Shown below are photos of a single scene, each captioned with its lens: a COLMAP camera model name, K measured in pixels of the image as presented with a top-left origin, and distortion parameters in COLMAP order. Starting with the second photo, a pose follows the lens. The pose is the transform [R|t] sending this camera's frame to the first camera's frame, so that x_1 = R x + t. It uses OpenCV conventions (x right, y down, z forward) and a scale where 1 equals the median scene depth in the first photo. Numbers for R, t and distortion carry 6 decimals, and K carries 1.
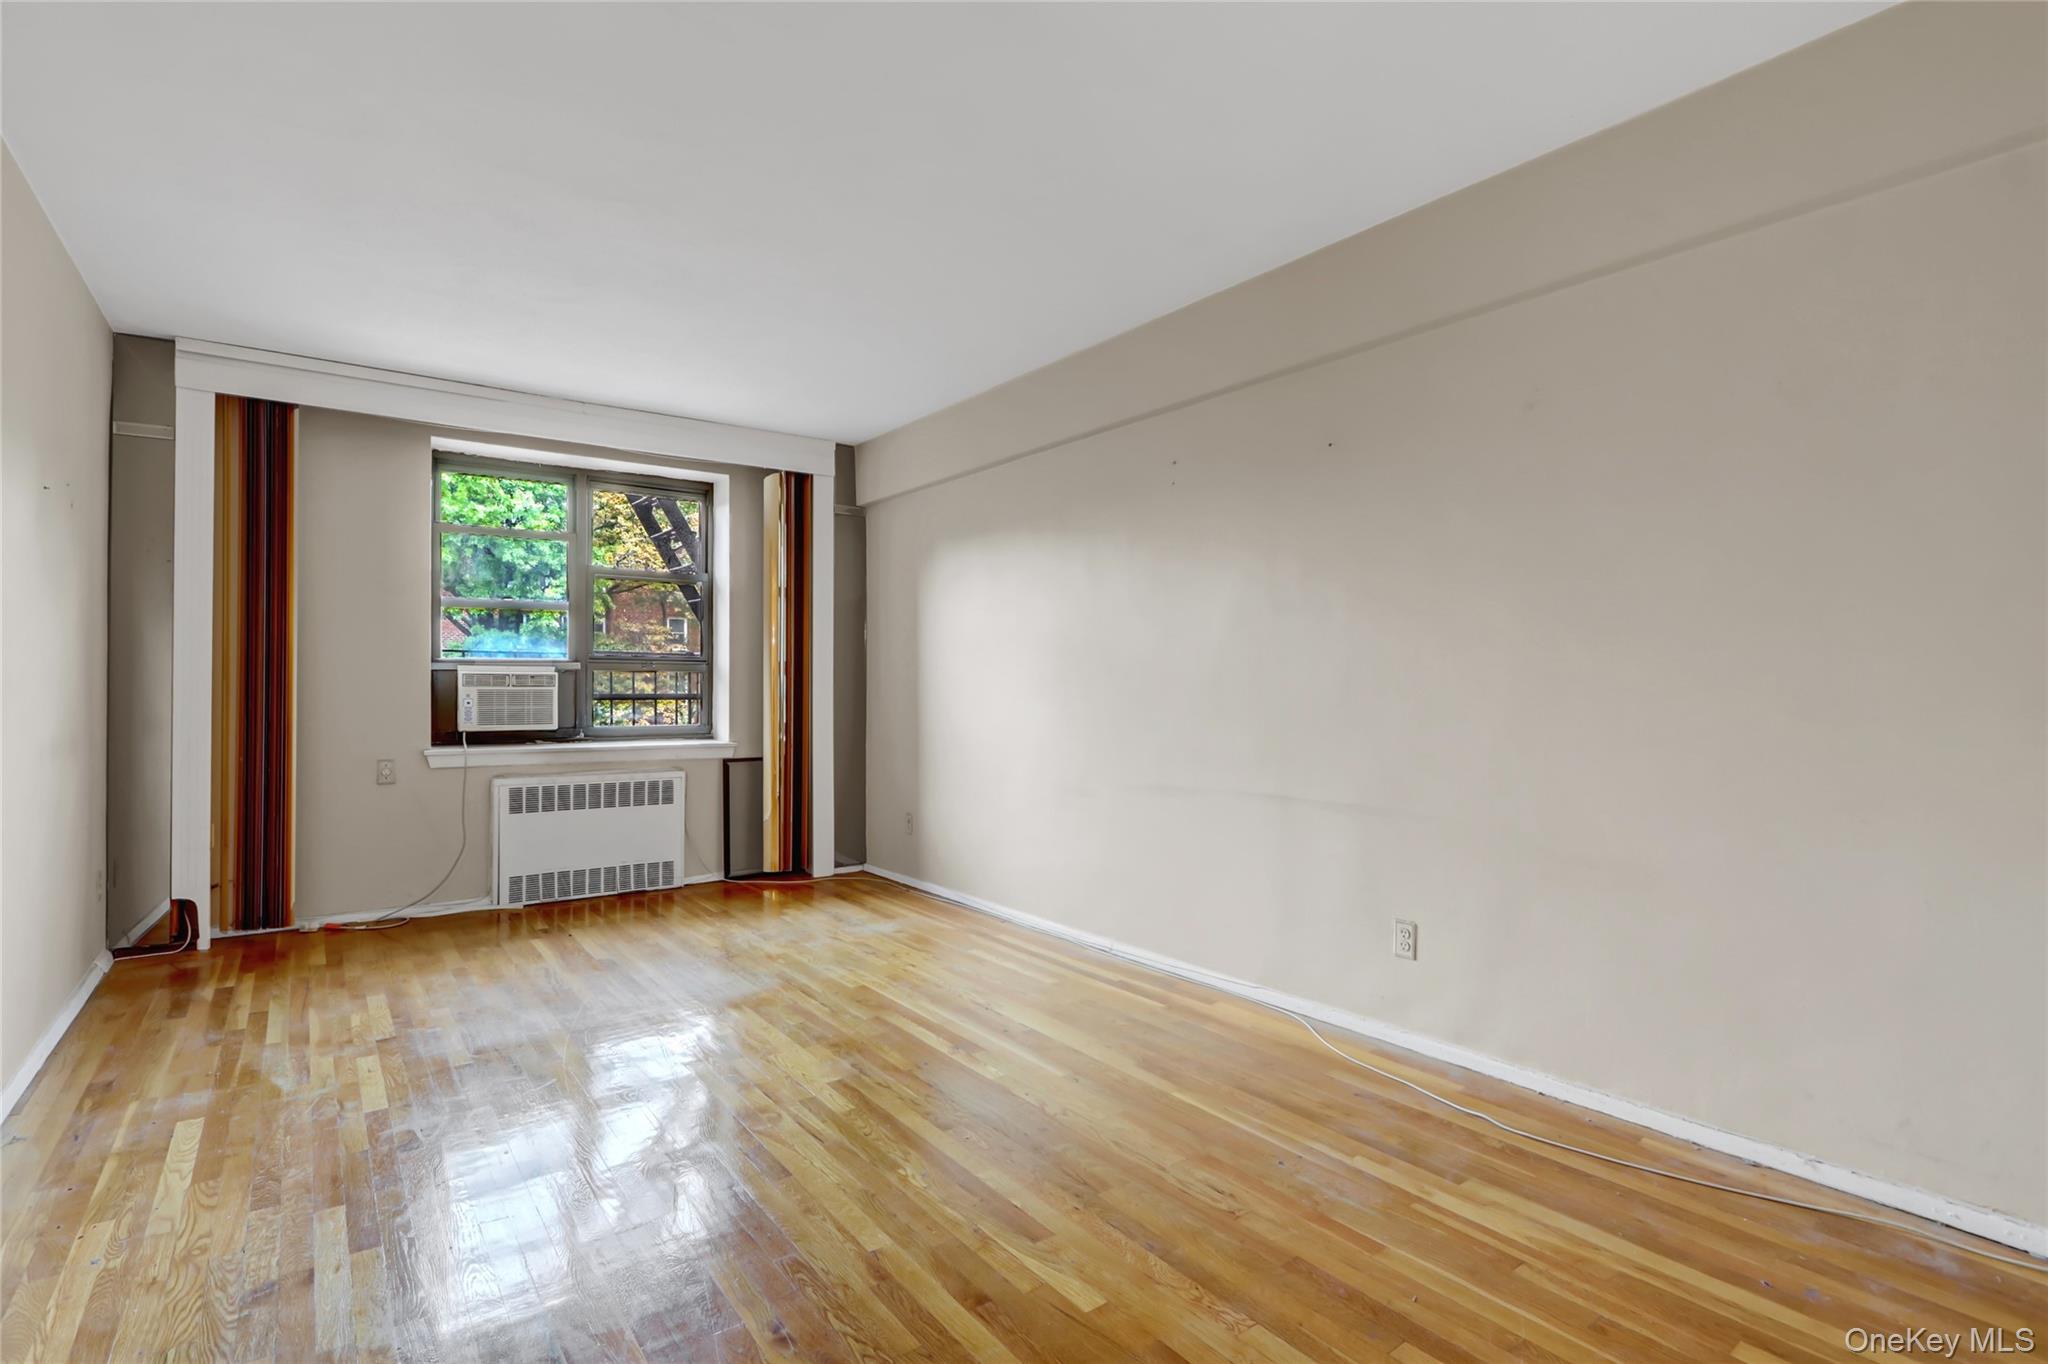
lens RADIAL K [[971.0, 0, 1006.7], [0, 971.0, 684.8], [0, 0, 1]] dist [-0.015864, 0.003087]
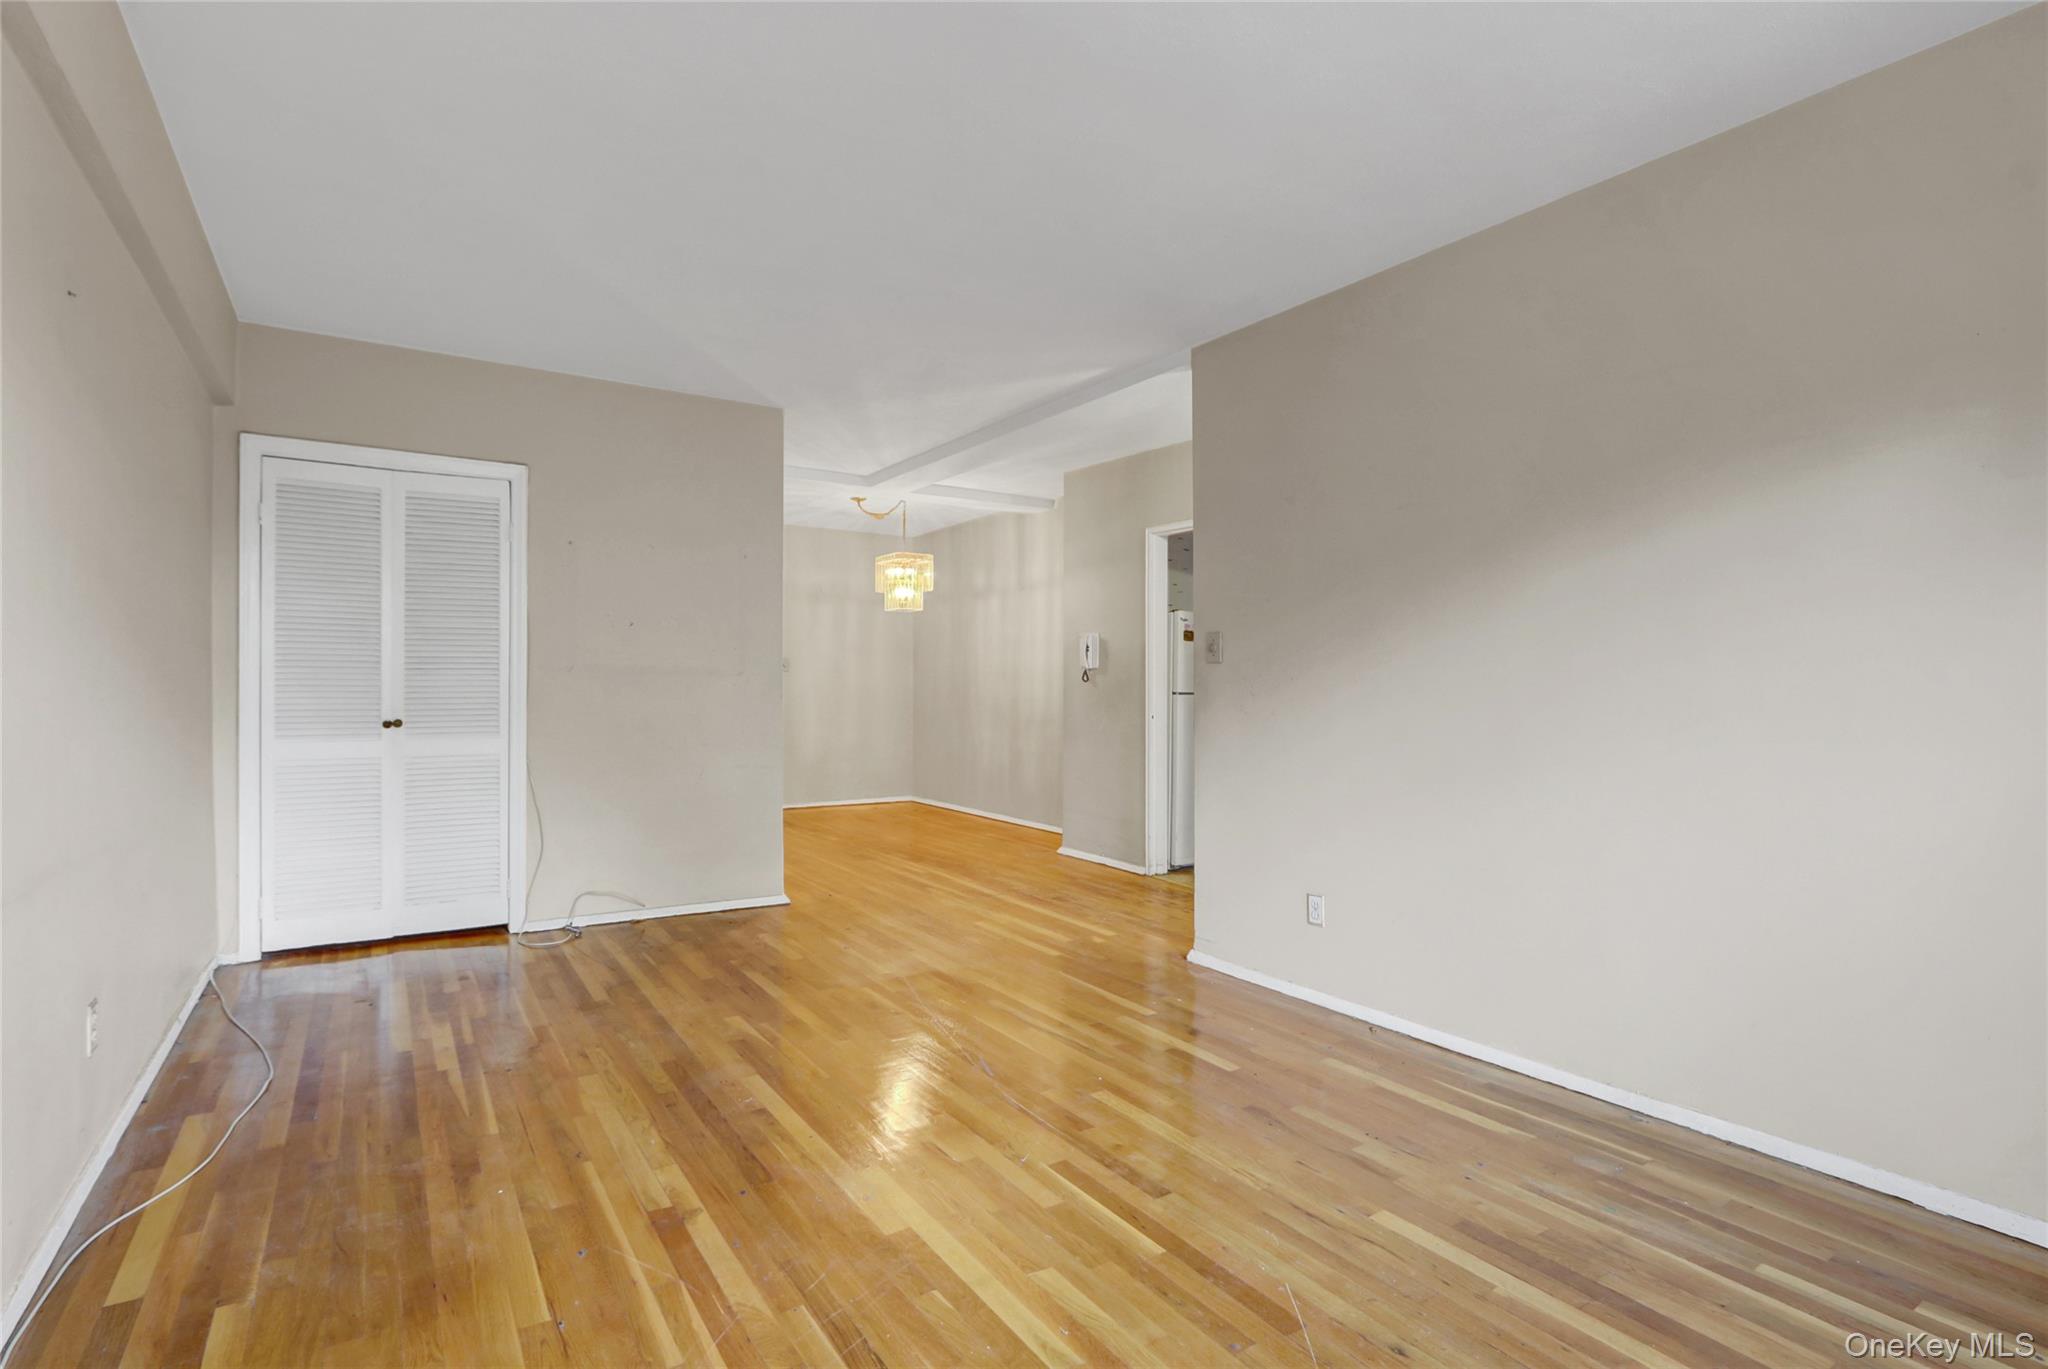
lens RADIAL K [[971.0, 0, 983.1], [0, 971.0, 674.3], [0, 0, 1]] dist [-0.015864, 0.003087]
pose [[-0.997197, -0.009798, 0.074177, -0.166219], [-0.010206, 0.999935, -0.005117, -0.002160], [-0.074122, -0.005859, -0.997232, 0.903704]]
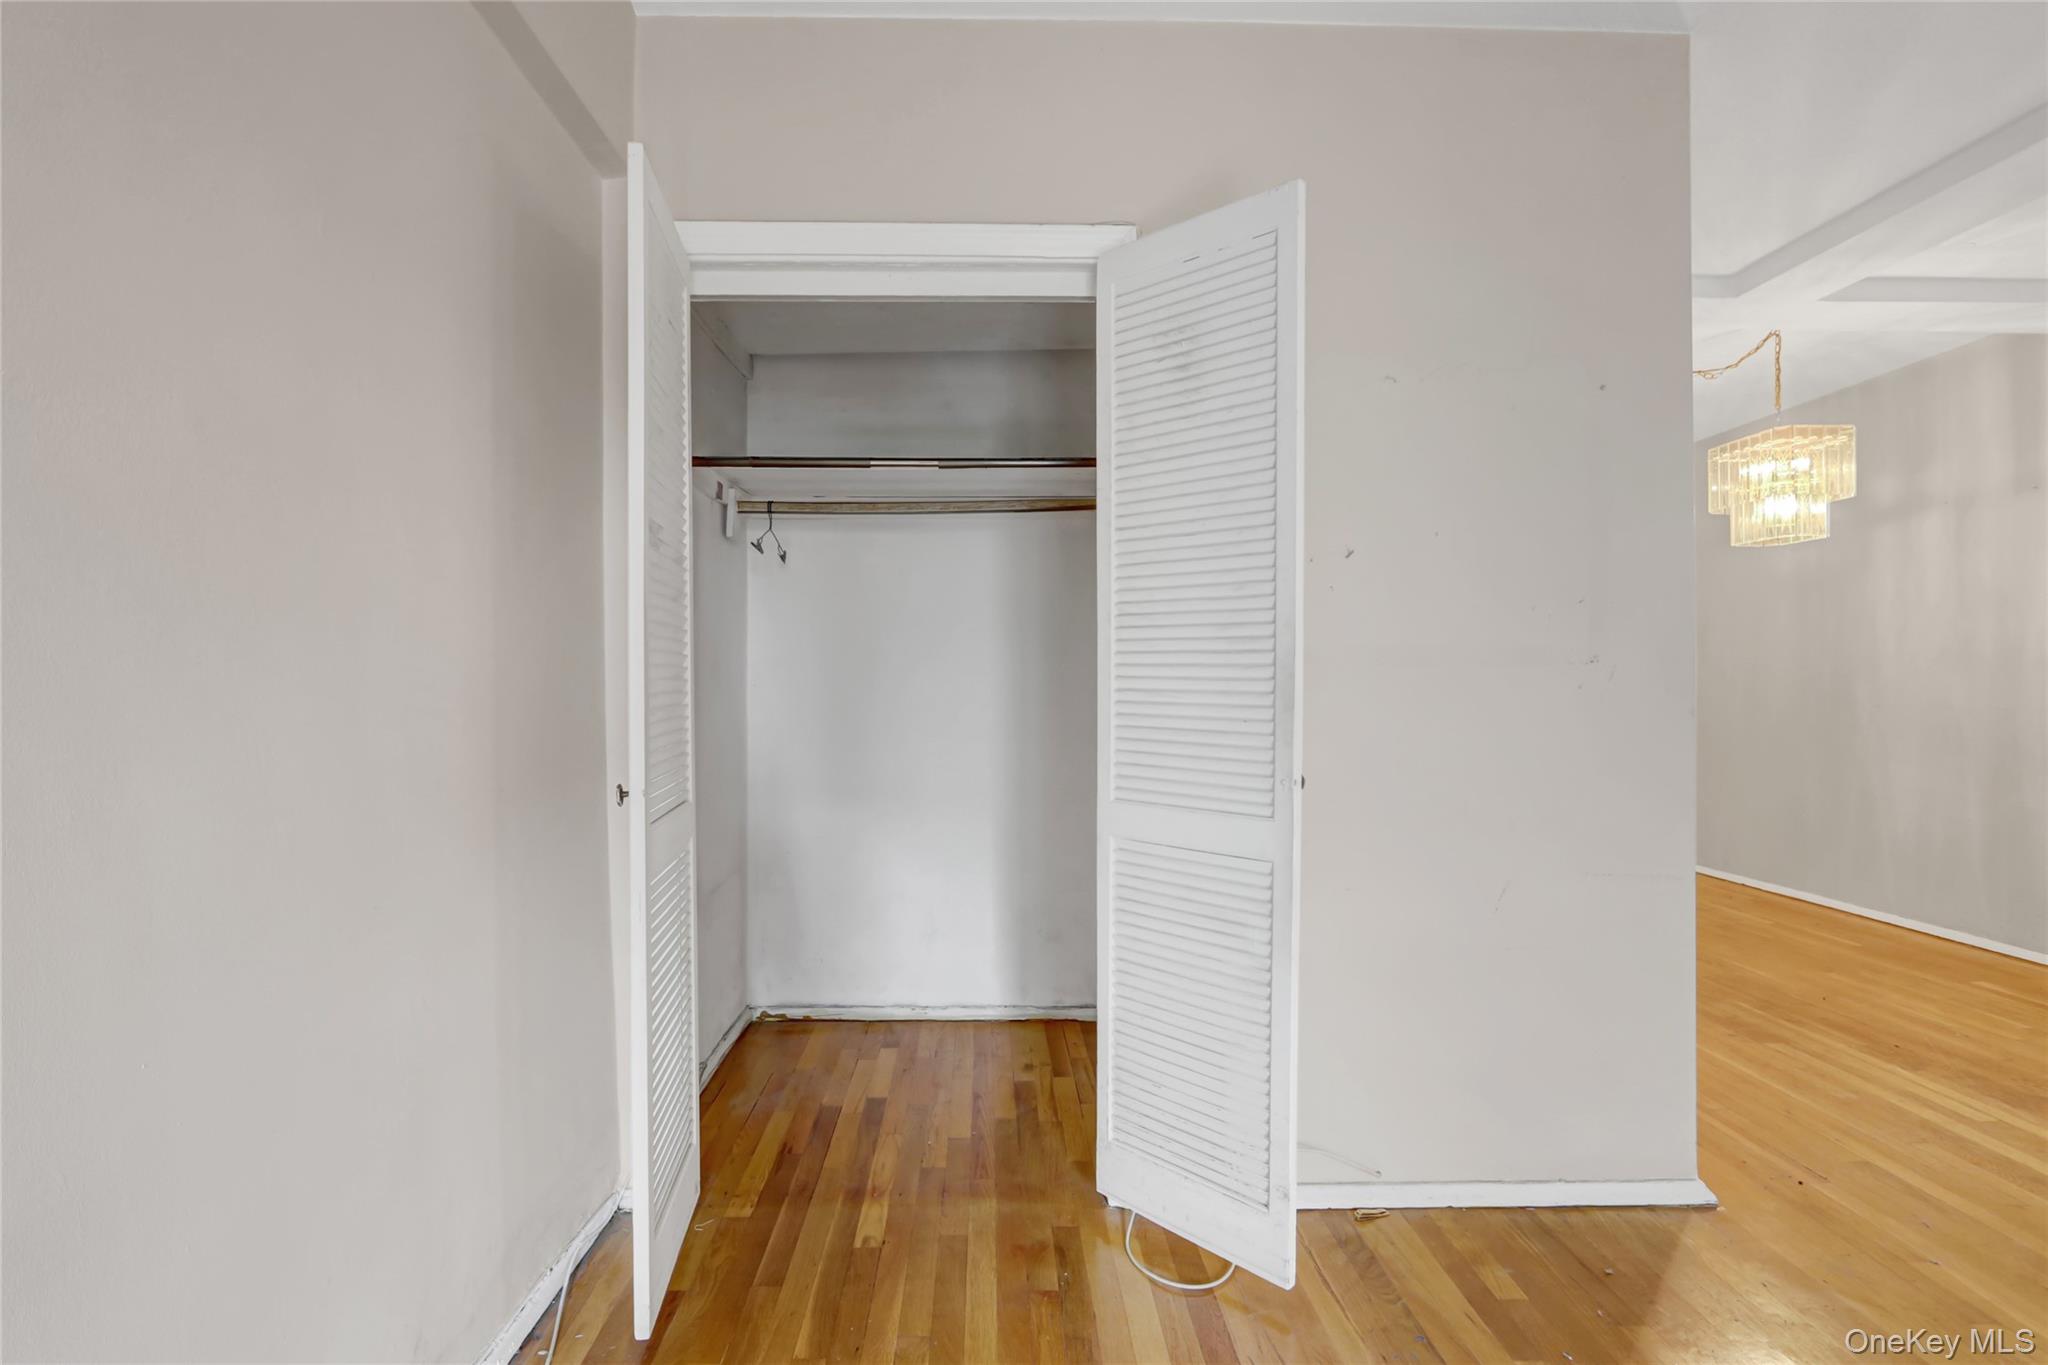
lens RADIAL K [[971.0, 0, 1012.4], [0, 971.0, 693.9], [0, 0, 1]] dist [-0.015864, 0.003087]
pose [[-0.815265, -0.000638, 0.579088, 0.084694], [0.006323, 0.999930, 0.010003, 0.003603], [-0.579054, 0.011816, -0.815204, 0.479646]]
